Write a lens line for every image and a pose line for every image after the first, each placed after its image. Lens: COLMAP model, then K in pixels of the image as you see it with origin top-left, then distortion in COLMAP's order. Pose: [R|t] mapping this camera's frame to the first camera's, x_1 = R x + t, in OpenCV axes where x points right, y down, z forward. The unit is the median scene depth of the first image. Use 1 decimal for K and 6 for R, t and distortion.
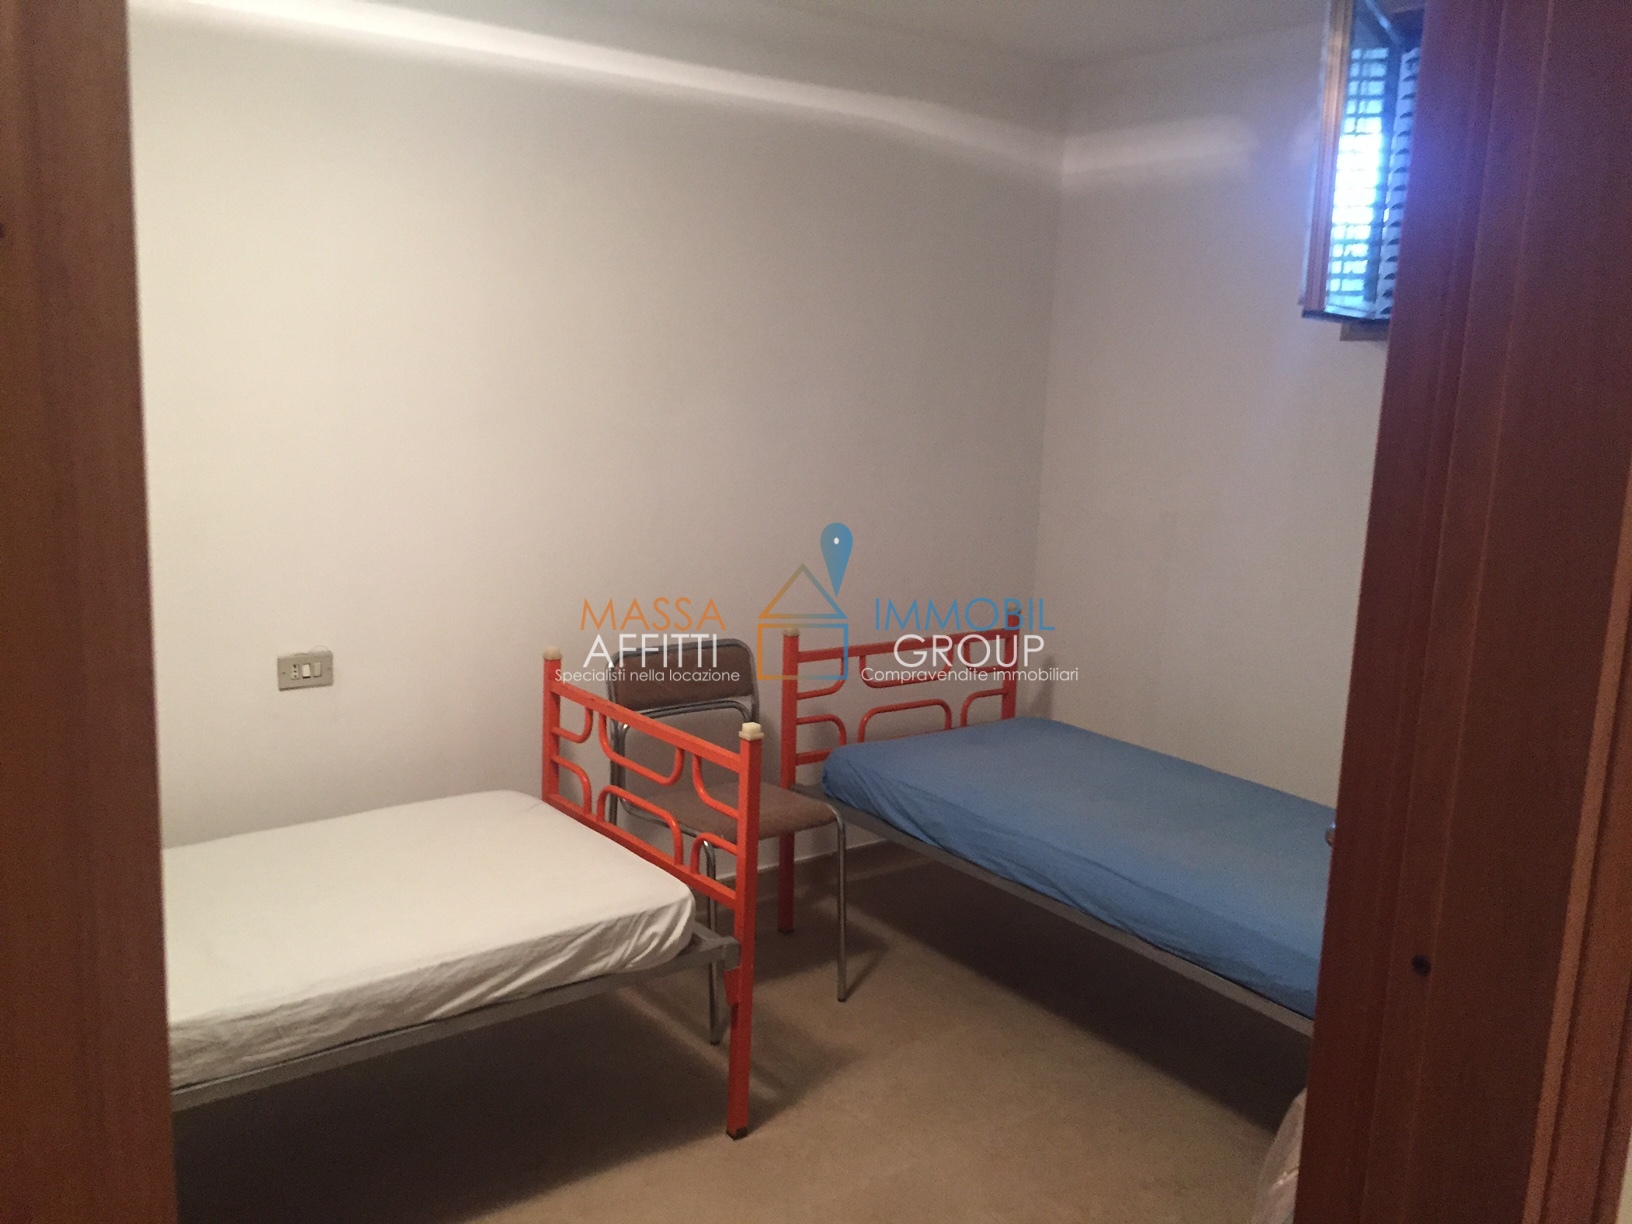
lens RADIAL K [[1409.7, 0, 816.0], [0, 1409.7, 612.0], [0, 0, 1]] dist [0.053200, 0.000985]
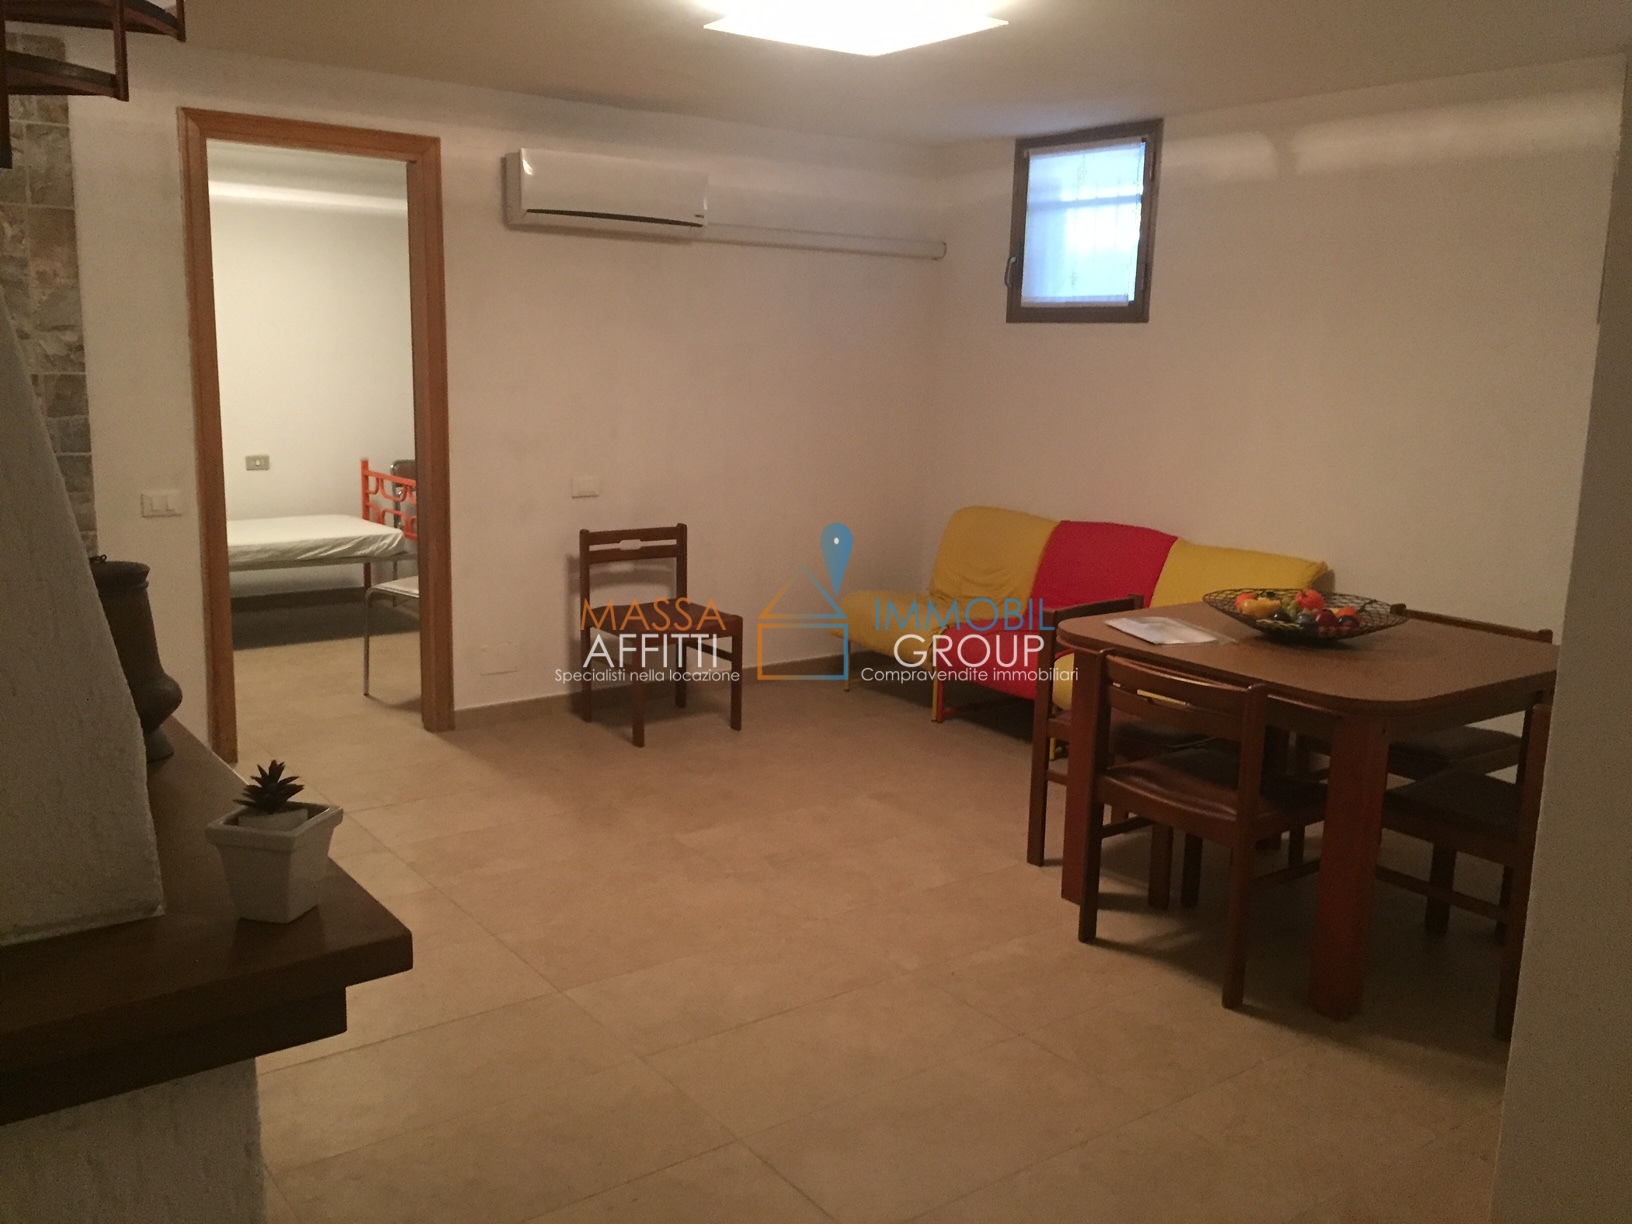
lens RADIAL K [[1409.7, 0, 816.0], [0, 1409.7, 612.0], [0, 0, 1]] dist [0.053200, 0.000985]
pose [[0.999970, -0.007063, -0.003213, 0.580761], [0.007055, 0.999972, -0.002317, 0.303032], [0.003229, 0.002295, 0.999992, -1.376332]]
